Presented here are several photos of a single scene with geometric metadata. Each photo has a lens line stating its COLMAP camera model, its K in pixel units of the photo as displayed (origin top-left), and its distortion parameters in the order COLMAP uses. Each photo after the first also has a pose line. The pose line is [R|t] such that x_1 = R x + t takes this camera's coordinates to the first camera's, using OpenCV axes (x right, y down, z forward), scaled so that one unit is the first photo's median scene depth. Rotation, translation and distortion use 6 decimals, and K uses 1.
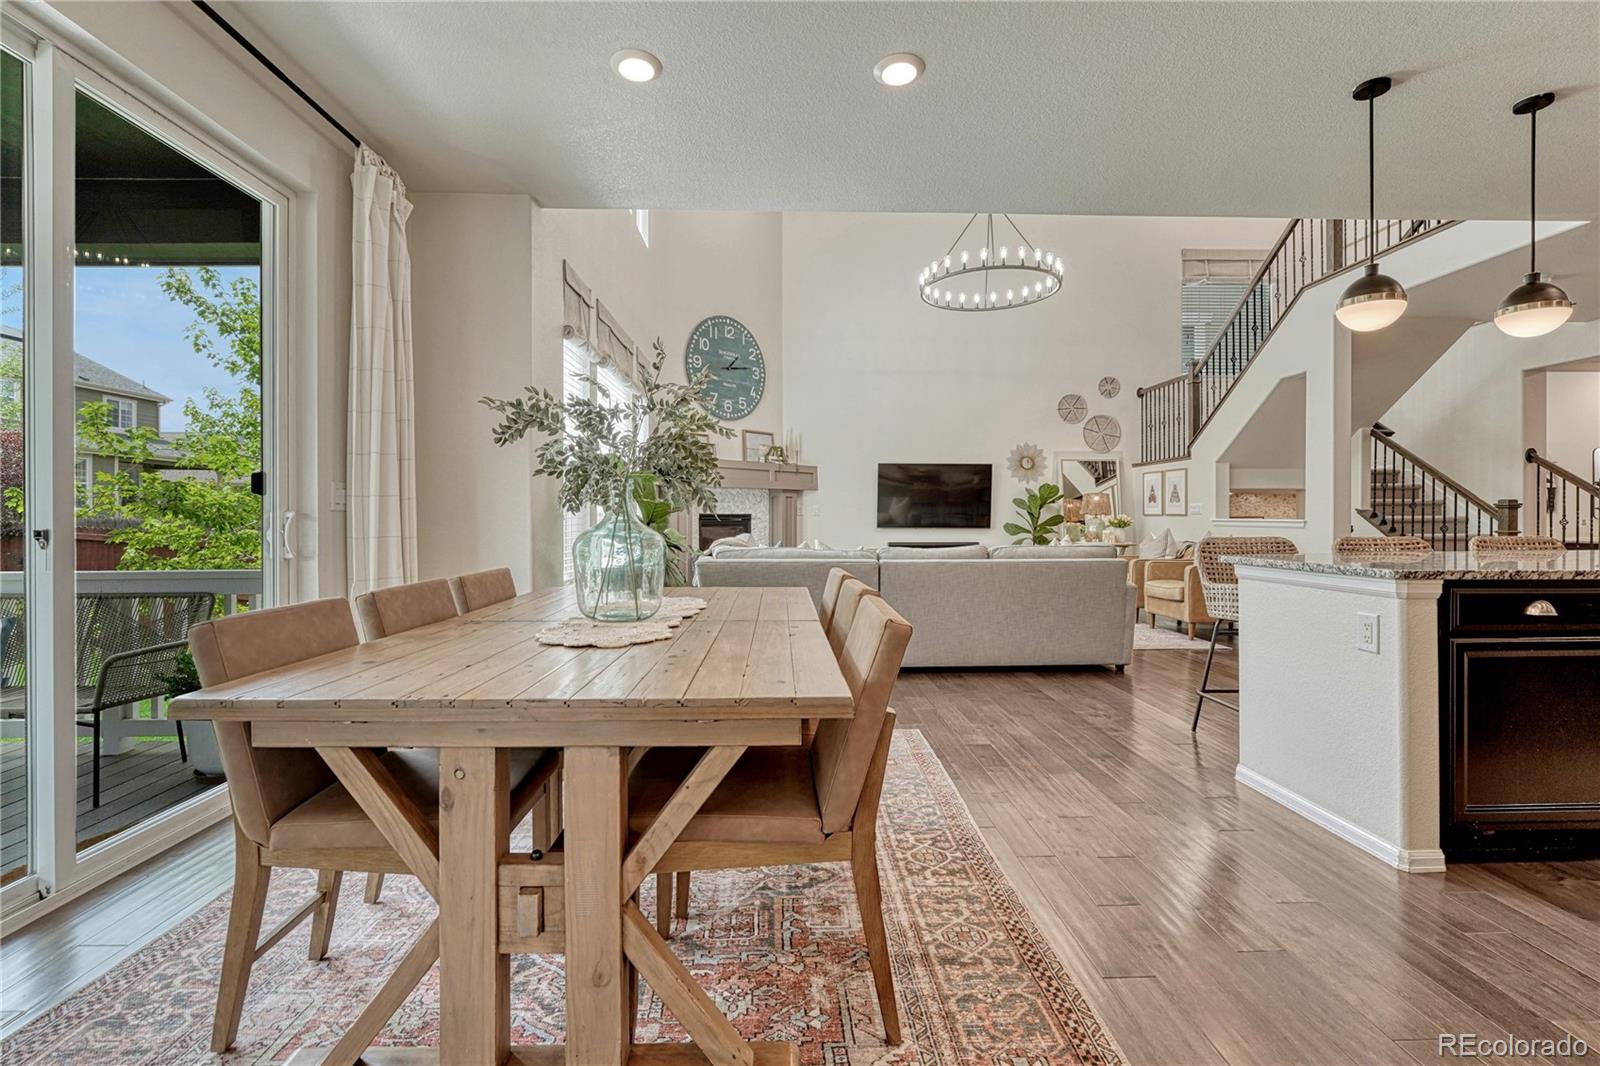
lens RADIAL K [[687.0, 0, 785.1], [0, 687.0, 524.9], [0, 0, 1]] dist [-0.019725, 0.002324]
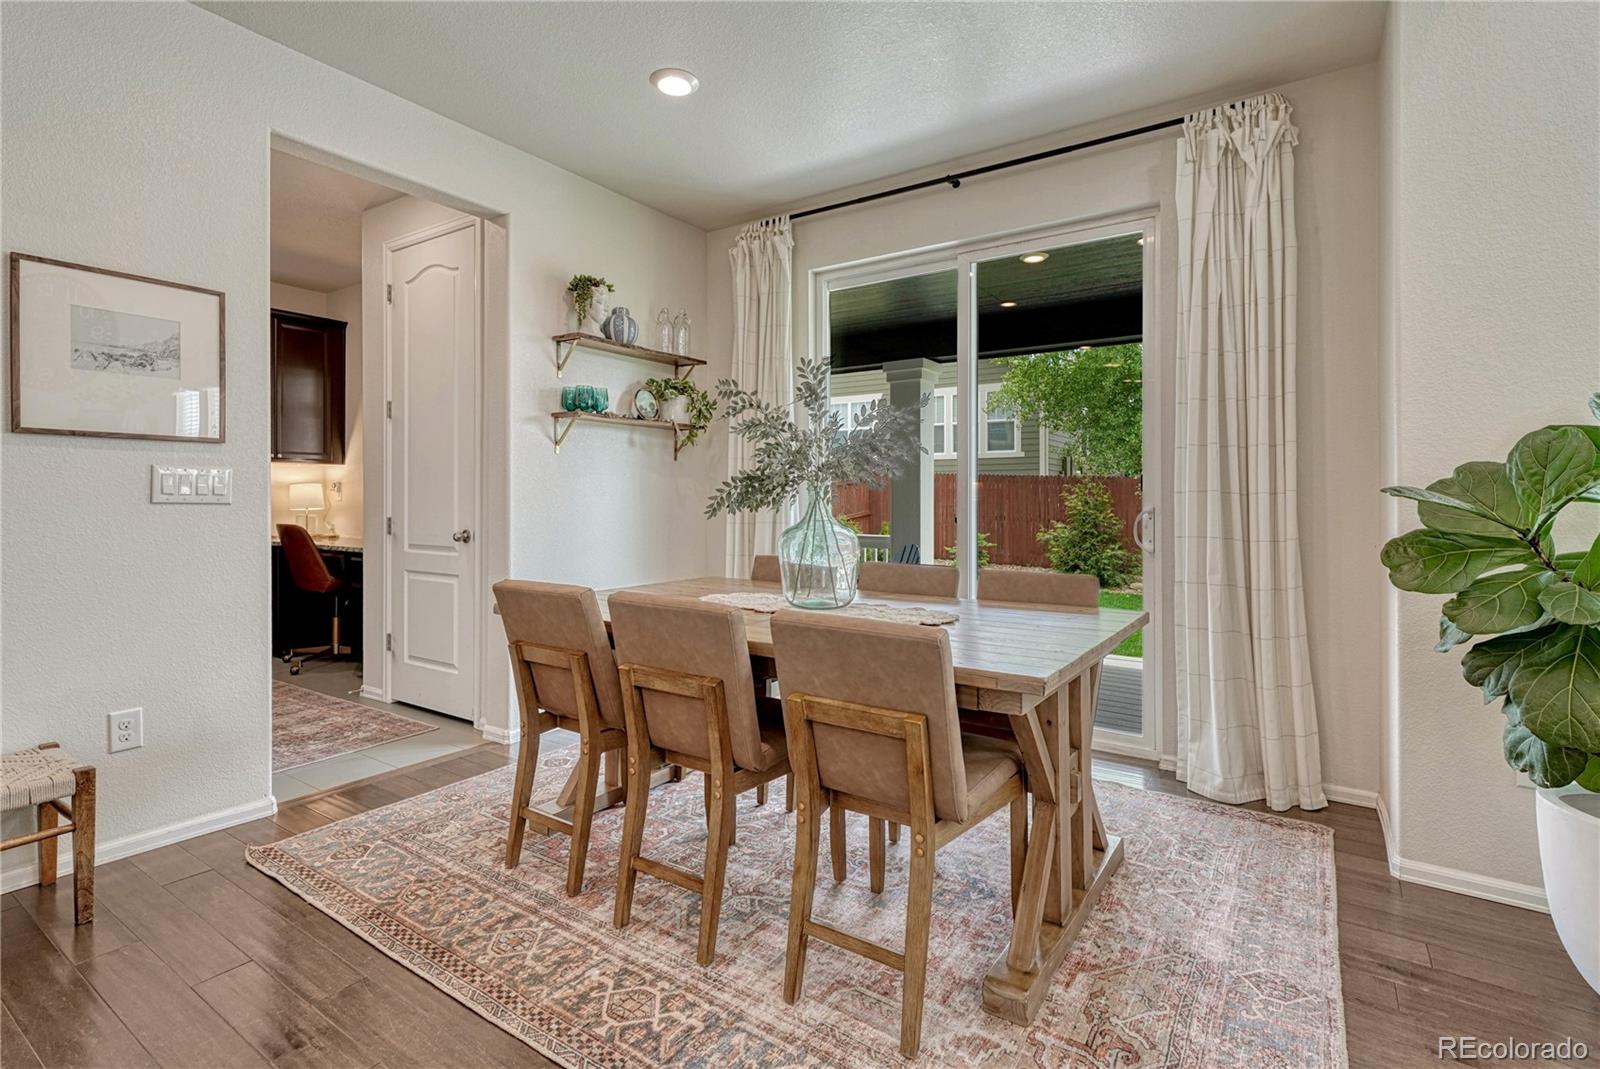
lens RADIAL K [[773.4, 0, 803.7], [0, 773.4, 498.8], [0, 0, 1]] dist [0.002804, -0.000418]
pose [[-0.568790, -0.003200, -0.822477, 0.226421], [-0.012978, 0.999903, 0.005084, -0.012440], [0.822381, 0.013566, -0.568776, 0.469835]]
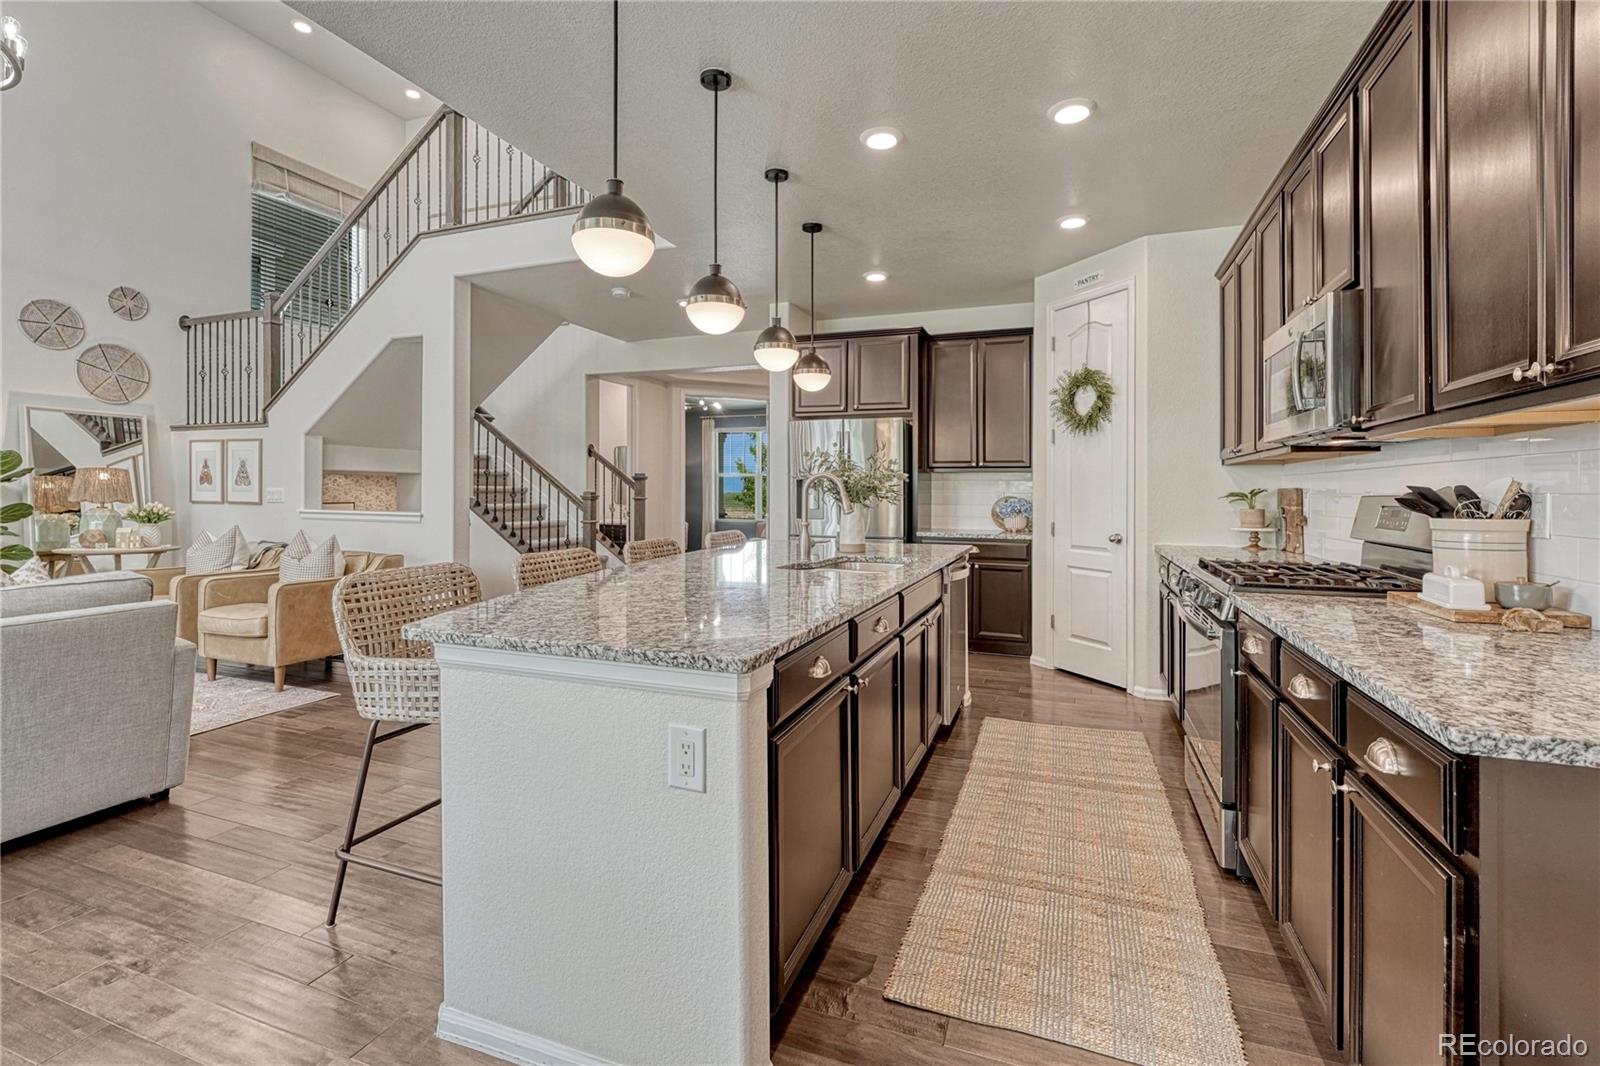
lens RADIAL K [[728.5, 0, 797.8], [0, 728.5, 493.0], [0, 0, 1]] dist [-0.005419, 0.001605]
pose [[0.369931, 0.003429, 0.929053, 0.086581], [0.003147, 0.999983, -0.004944, -0.020984], [-0.929054, 0.004753, 0.369914, 0.194739]]
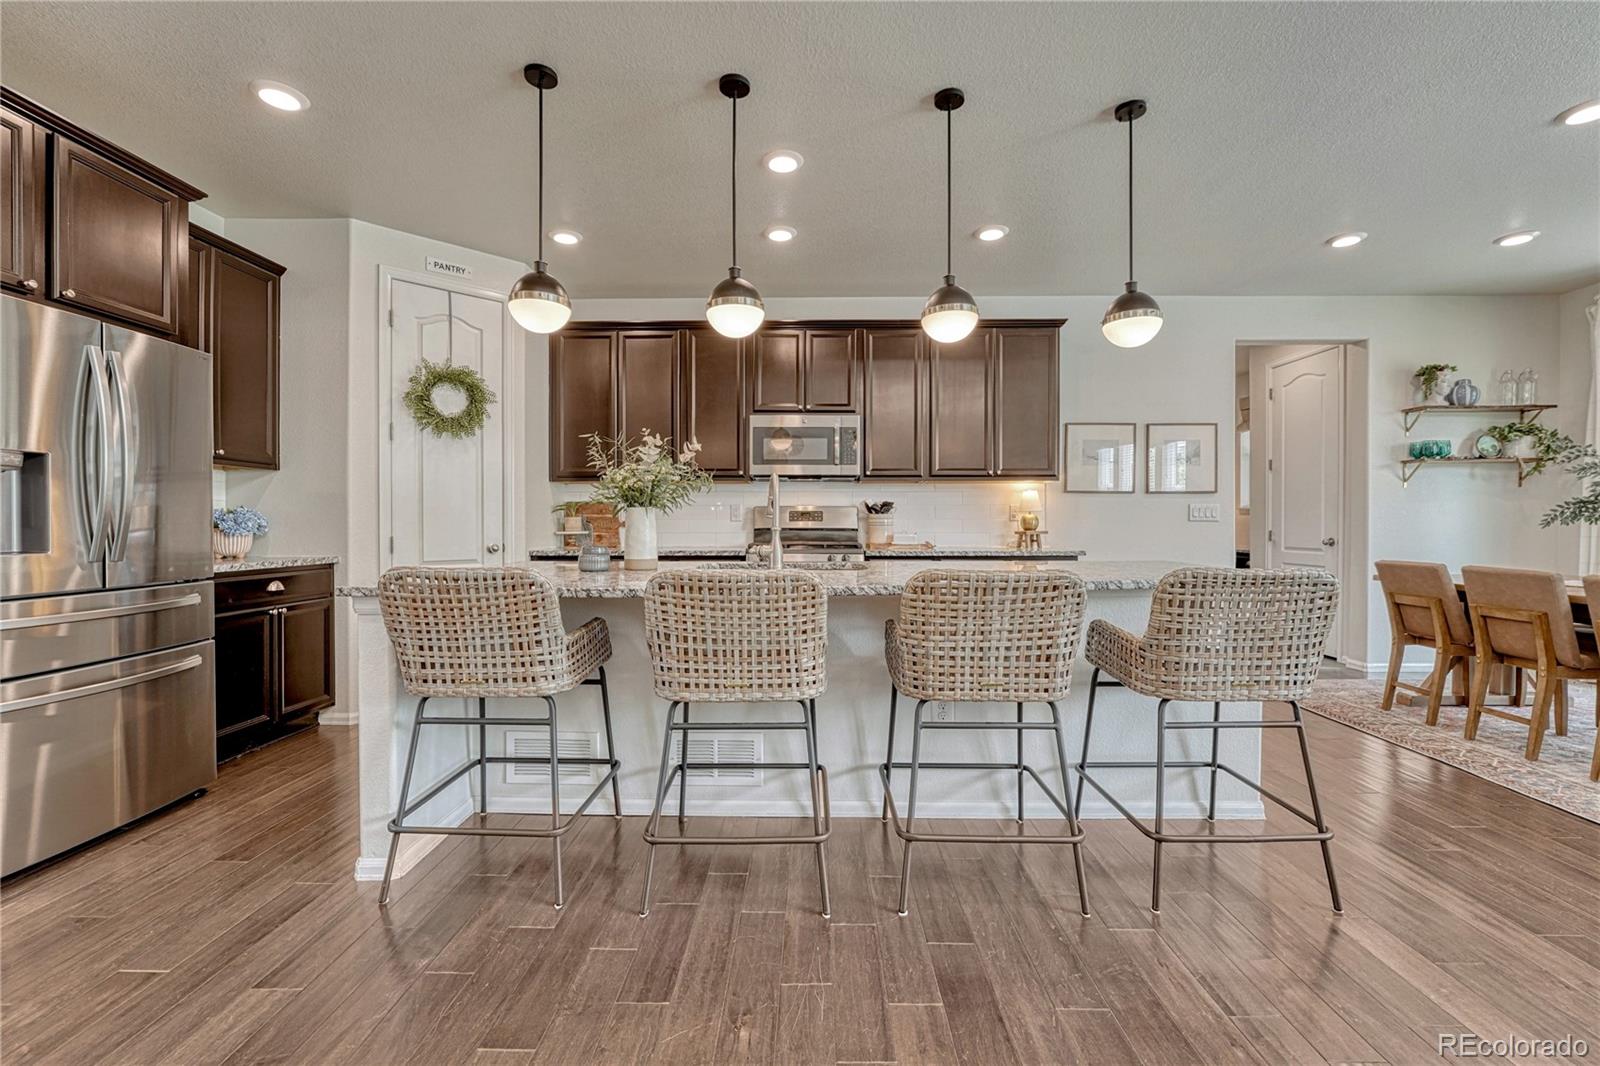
lens RADIAL K [[671.9, 0, 796.9], [0, 671.9, 534.8], [0, 0, 1]] dist [-0.013711, 0.003362]
pose [[-0.999354, 0.001381, 0.035901, 0.479519], [0.002410, 0.999587, 0.028653, -0.011434], [-0.035847, 0.028721, -0.998945, 0.728419]]
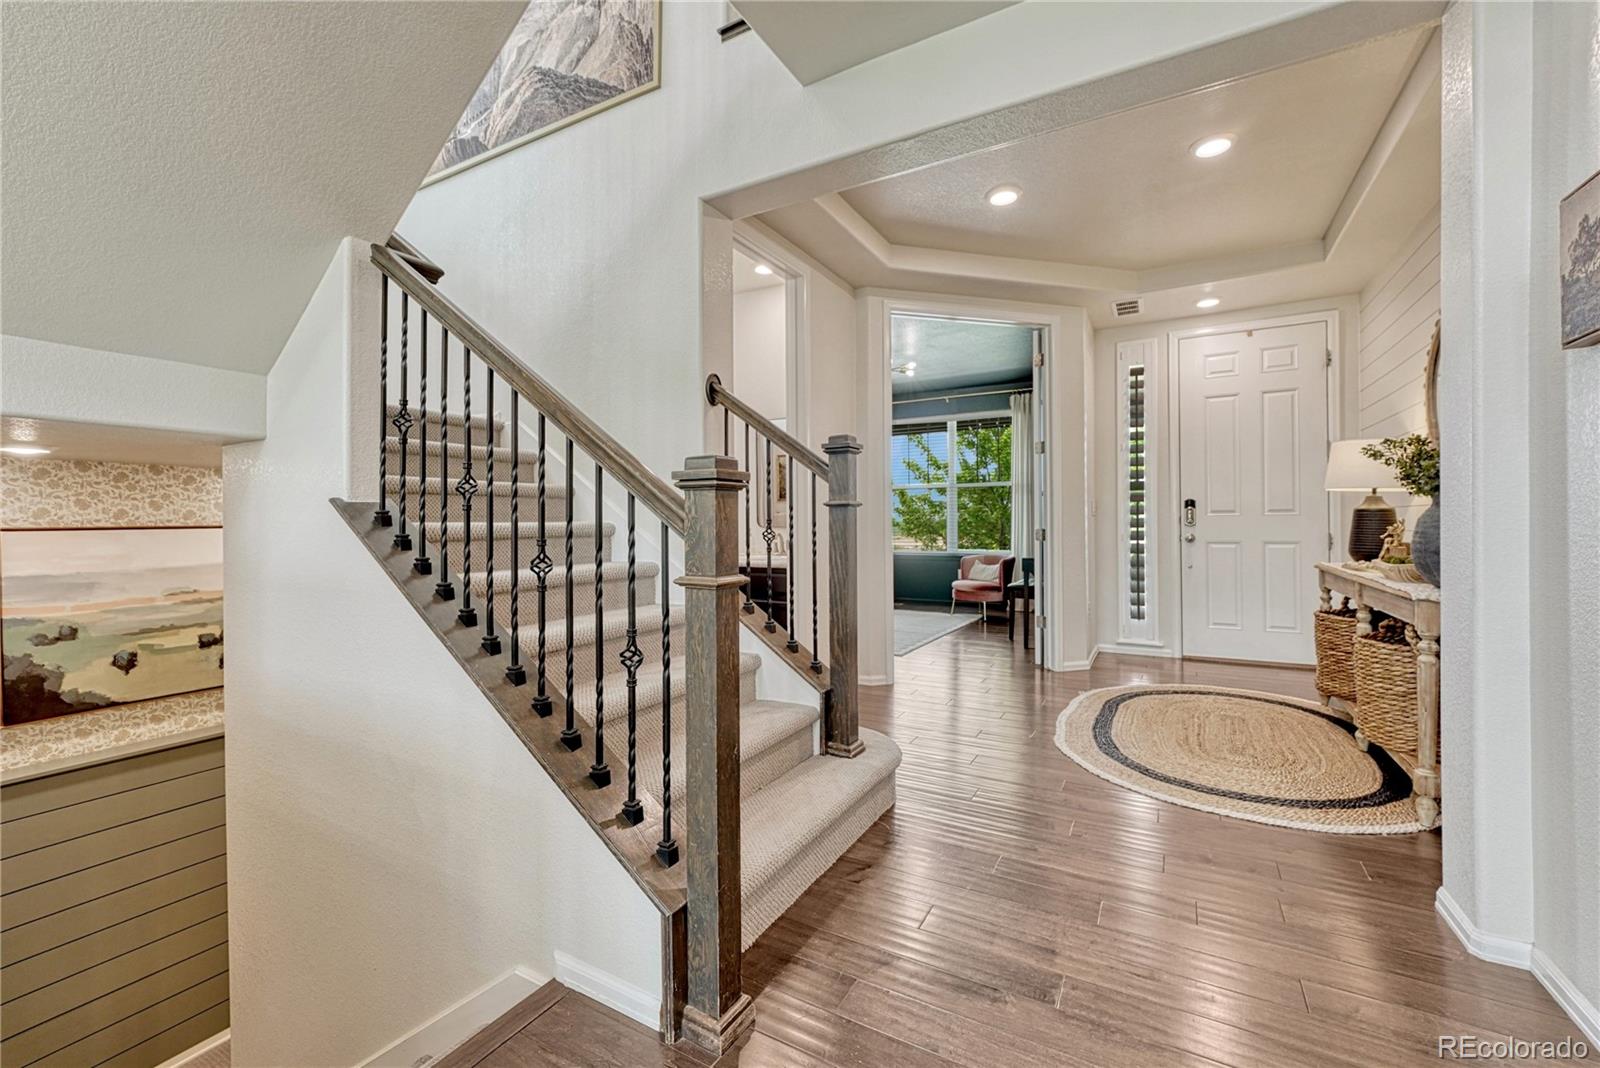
lens RADIAL K [[671.9, 0, 803.3], [0, 671.9, 517.2], [0, 0, 1]] dist [-0.013711, 0.003362]
pose [[0.497803, 0.005880, 0.867270, 0.641807], [0.013968, 0.999793, -0.014796, -0.007165], [-0.867178, 0.019479, 0.497618, 0.623864]]
